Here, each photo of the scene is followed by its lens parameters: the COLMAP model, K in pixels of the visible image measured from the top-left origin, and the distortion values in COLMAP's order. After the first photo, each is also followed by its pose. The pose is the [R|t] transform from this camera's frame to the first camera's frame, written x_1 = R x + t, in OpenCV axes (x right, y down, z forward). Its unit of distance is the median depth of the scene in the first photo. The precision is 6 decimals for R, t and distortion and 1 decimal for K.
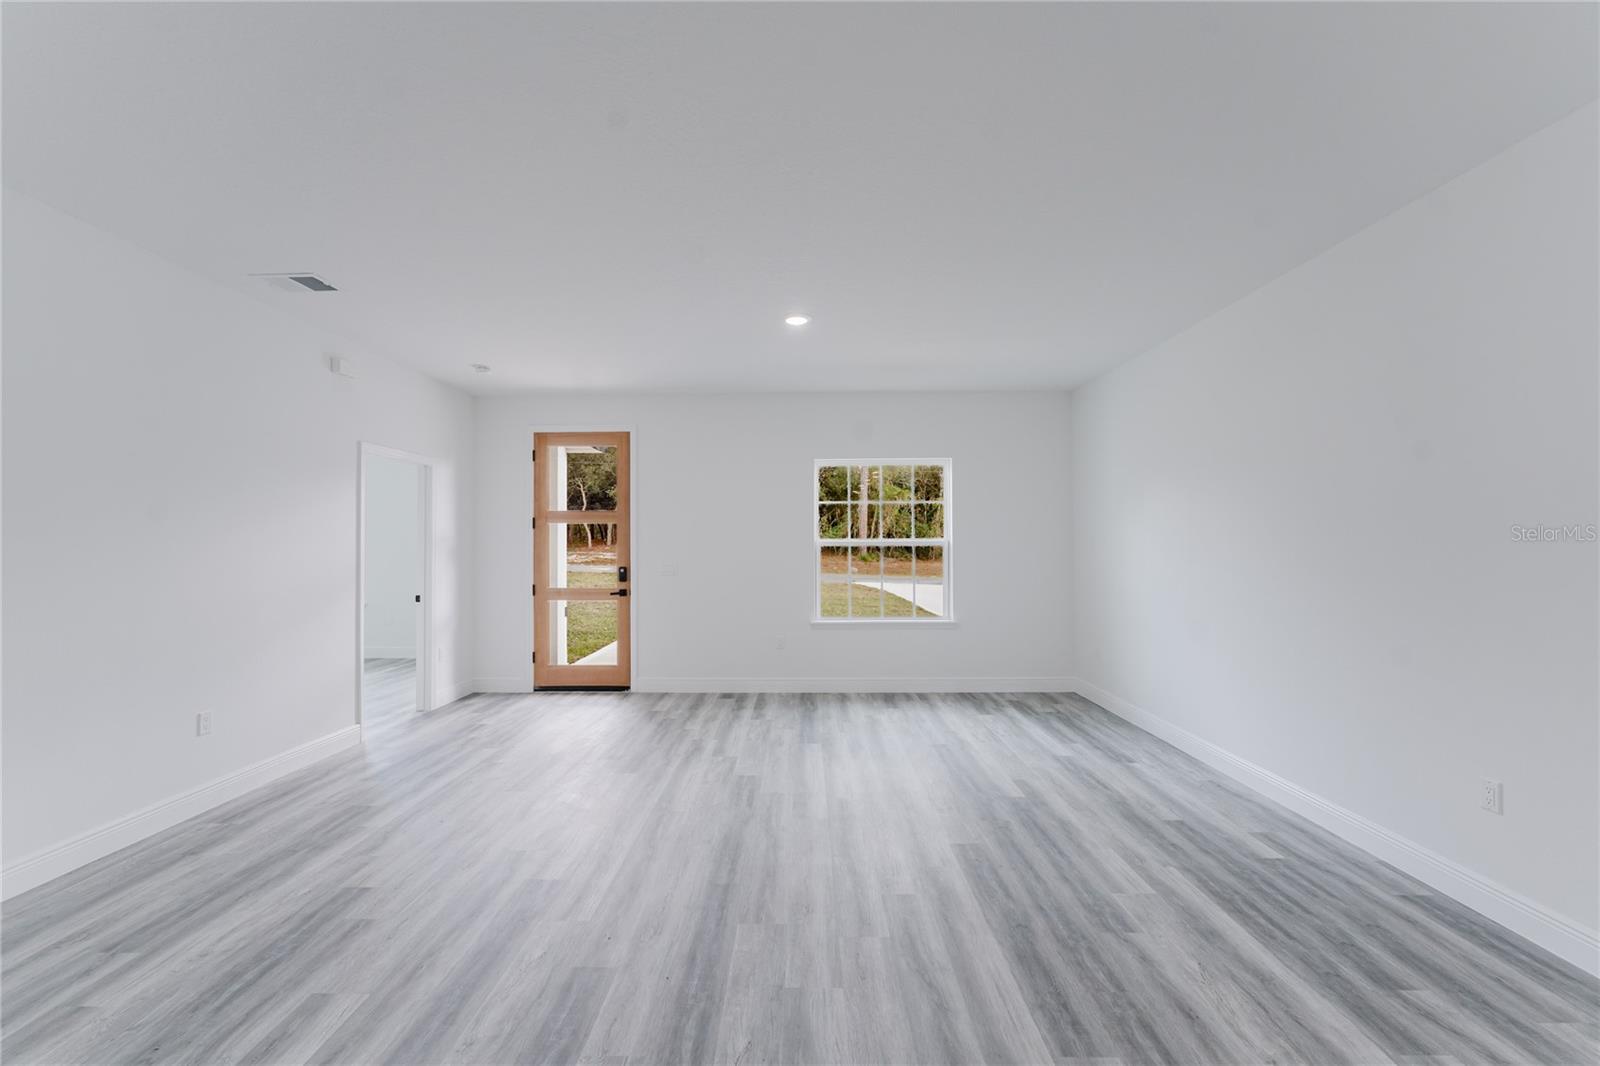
lens RADIAL K [[638.6, 0, 795.3], [0, 638.6, 536.4], [0, 0, 1]] dist [-0.008934, 0.001608]
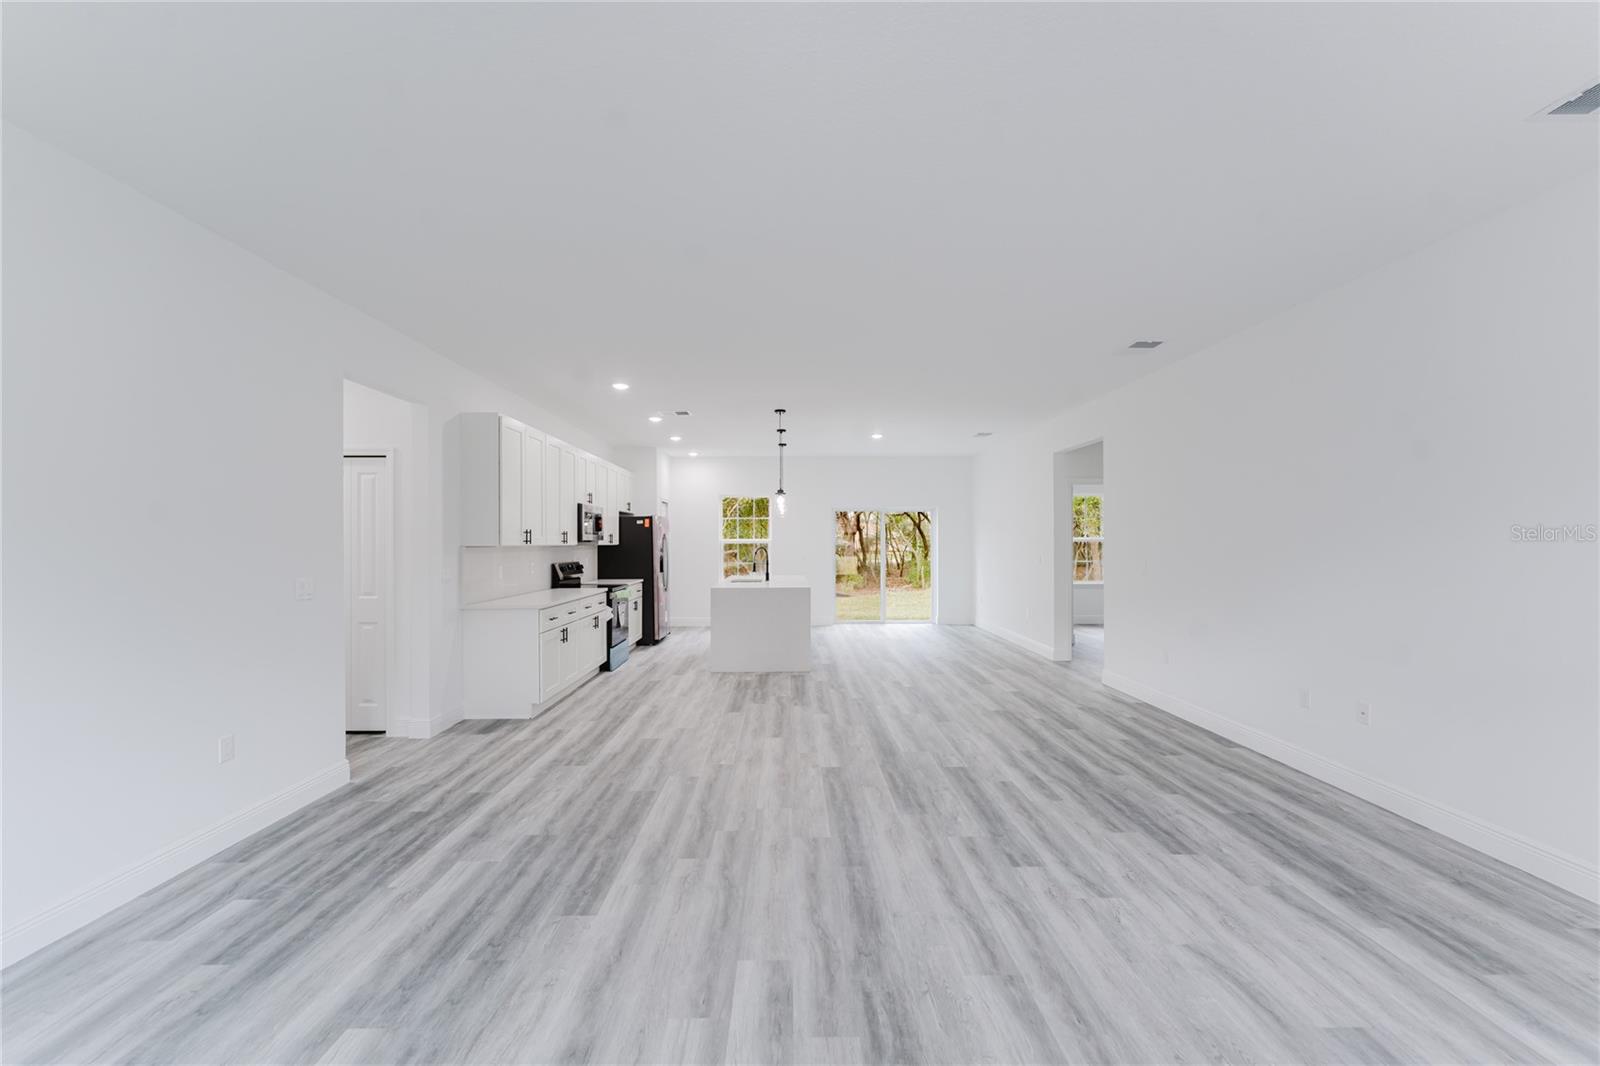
lens RADIAL K [[638.6, 0, 795.2], [0, 638.6, 538.1], [0, 0, 1]] dist [-0.008934, 0.001608]
pose [[-0.999734, 0.006997, -0.021973, 0.003612], [0.007415, 0.999792, -0.019007, 0.019724], [0.021836, -0.019165, -0.999578, 1.666108]]
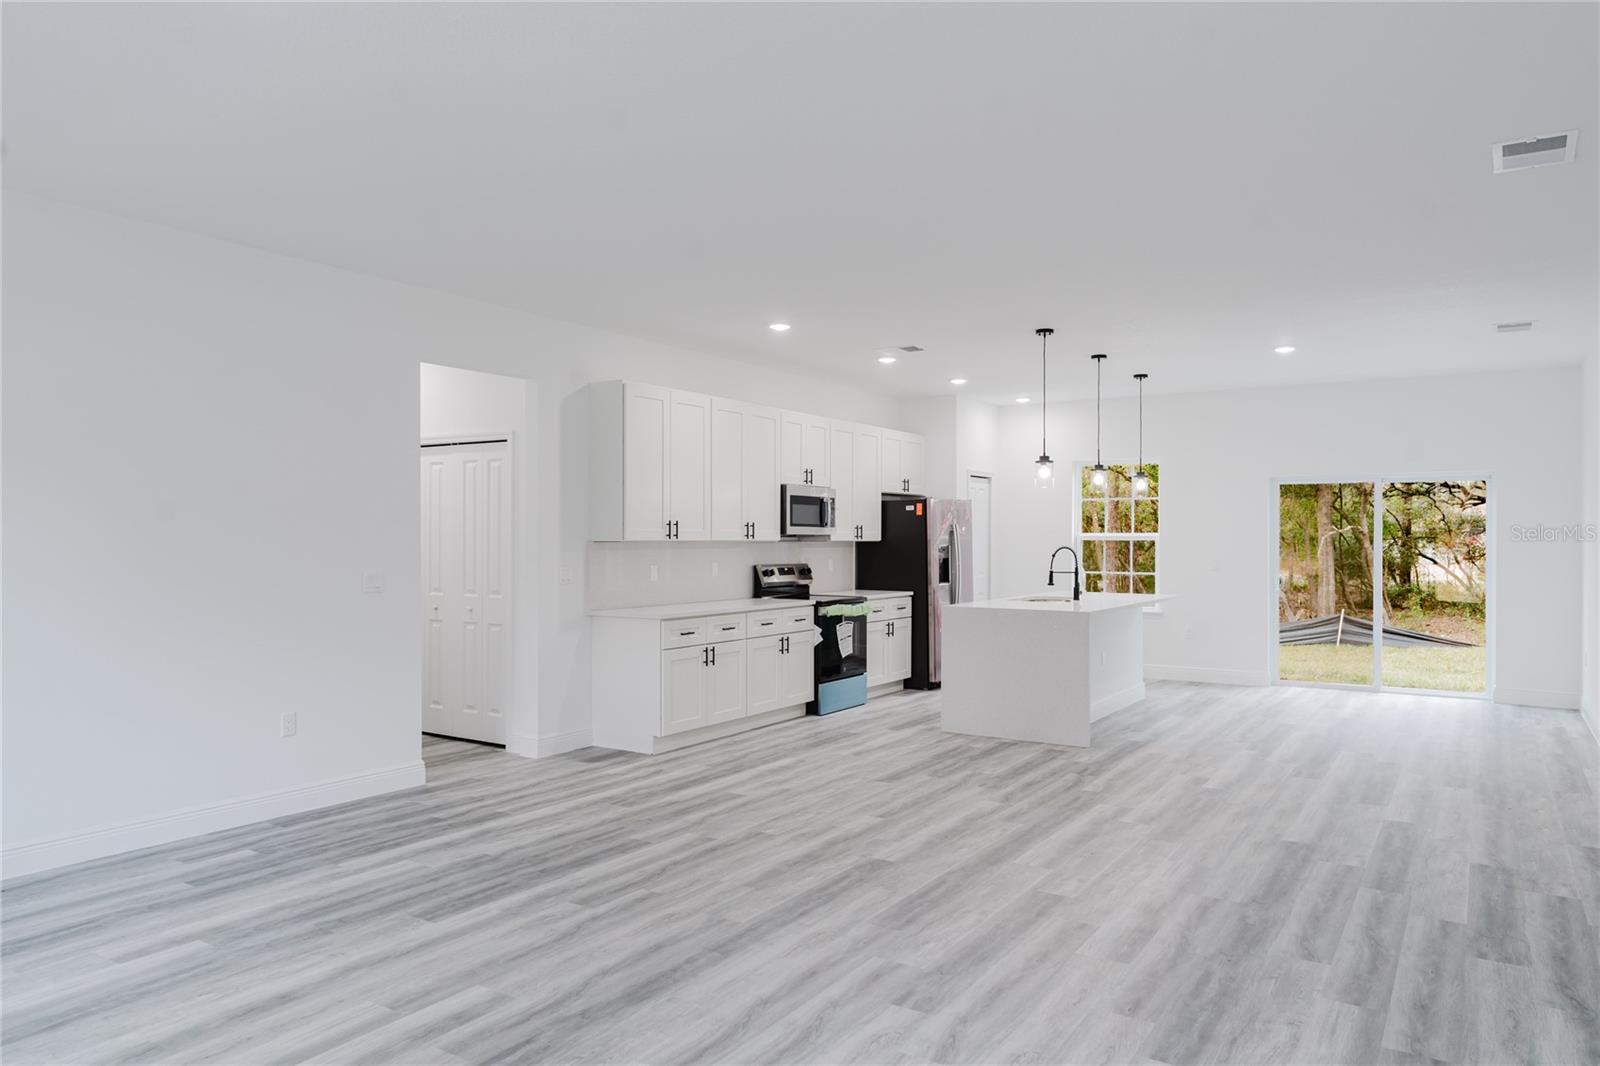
lens RADIAL K [[1053.6, 0, 793.2], [0, 1053.6, 538.2], [0, 0, 1]] dist [-0.001879, 0.002190]
pose [[-0.841713, 0.001588, 0.539922, -0.754835], [-0.005863, 0.999910, -0.012081, 0.022133], [-0.539893, -0.013334, -0.841628, 1.697370]]
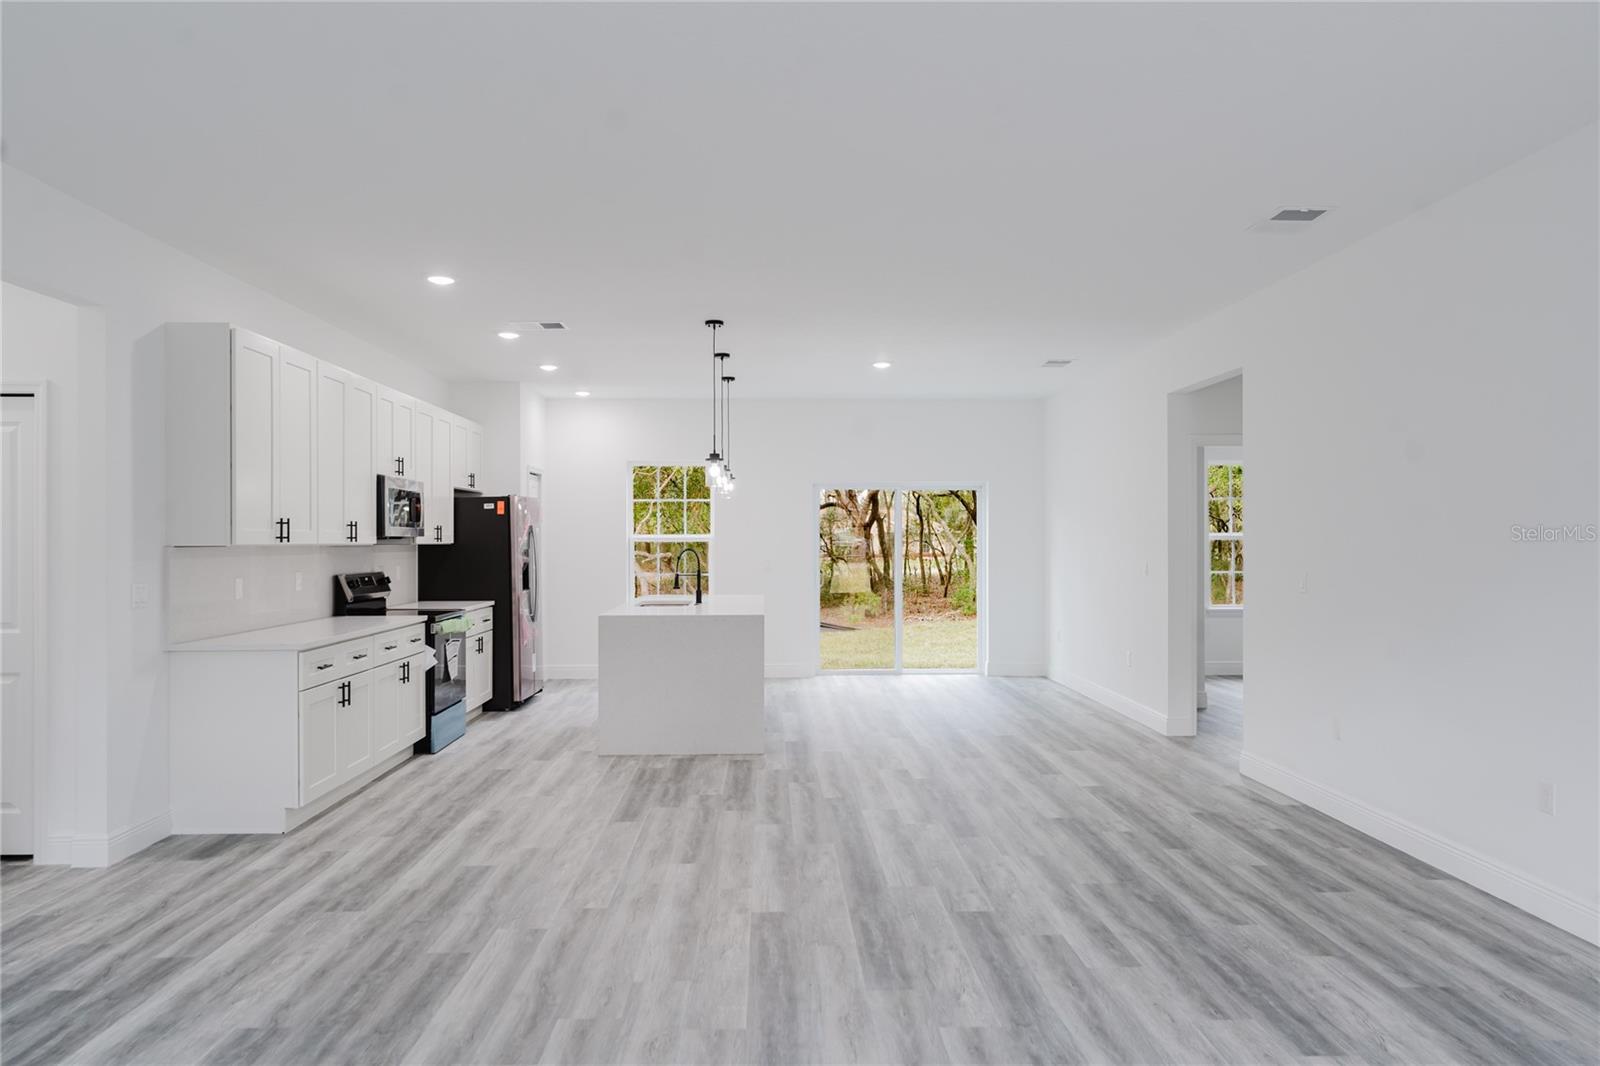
lens RADIAL K [[1053.6, 0, 792.3], [0, 1053.6, 537.0], [0, 0, 1]] dist [-0.001879, 0.002190]
pose [[-0.999352, 0.005443, -0.035589, -0.075683], [0.005988, 0.999867, -0.015200, 0.020007], [0.035501, -0.015404, -0.999251, 1.664404]]
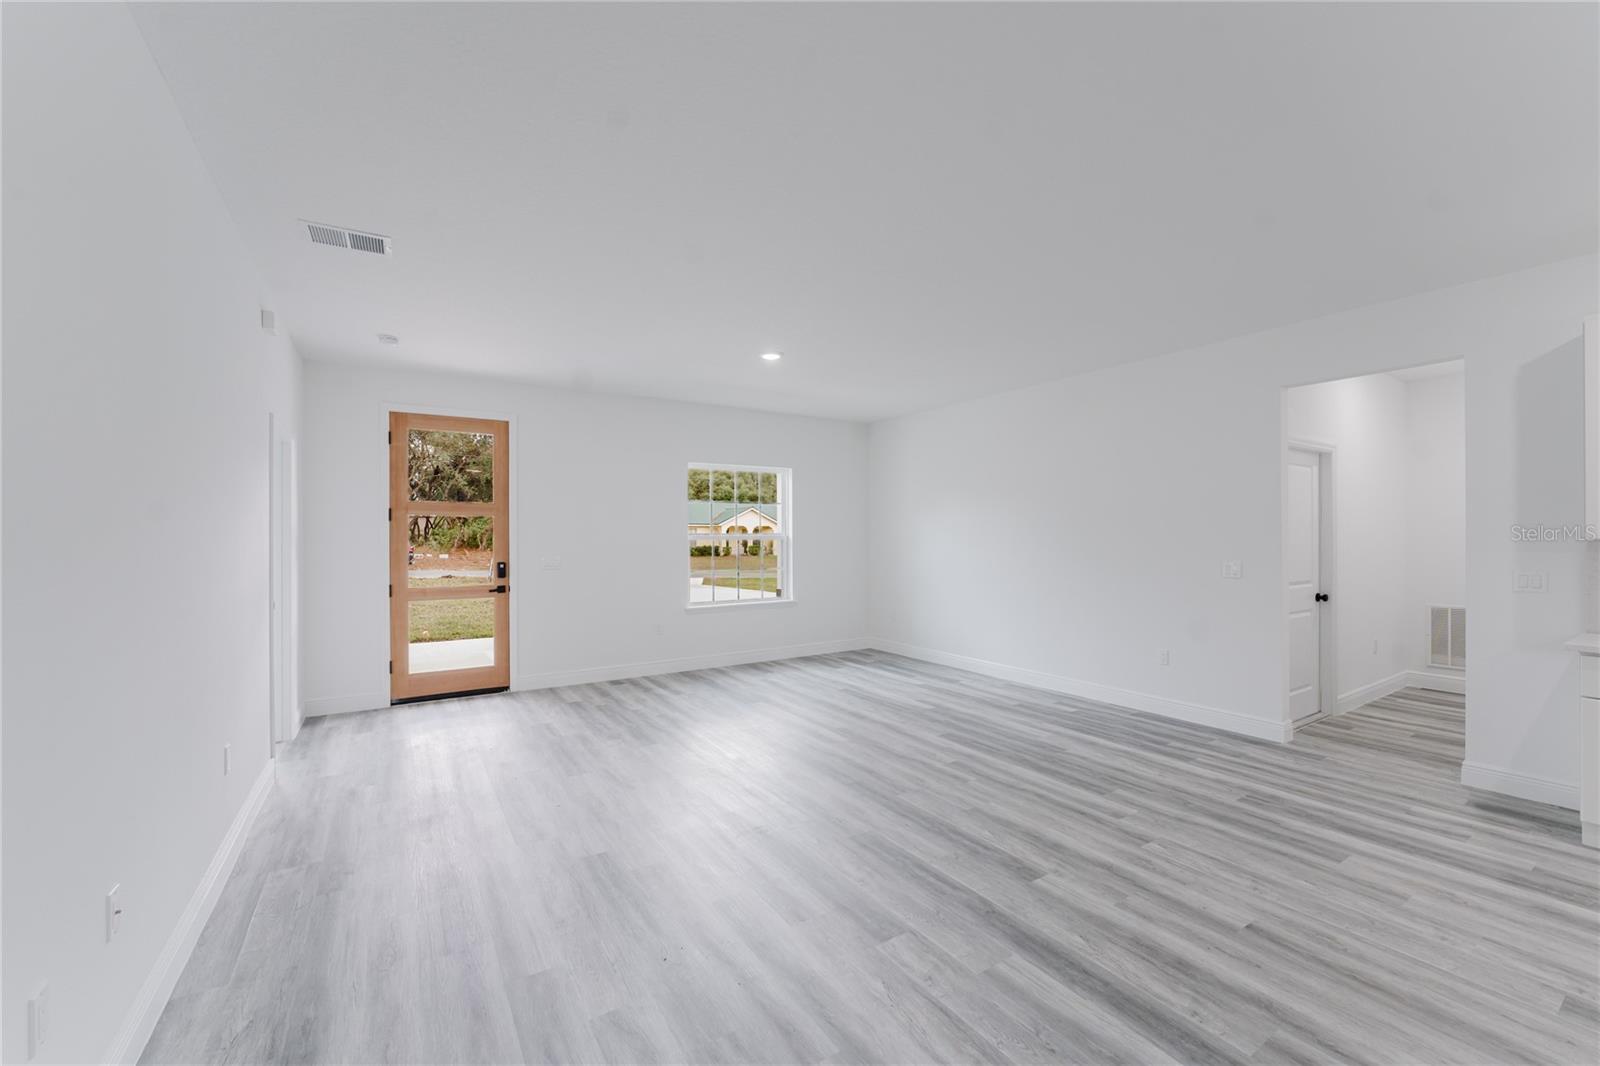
lens RADIAL K [[638.6, 0, 794.0], [0, 638.6, 537.4], [0, 0, 1]] dist [-0.008934, 0.001608]
pose [[0.838608, 0.000077, 0.544736, -0.791928], [-0.005548, 0.999949, 0.008401, -0.000139], [-0.544708, -0.010067, 0.838566, -0.073653]]
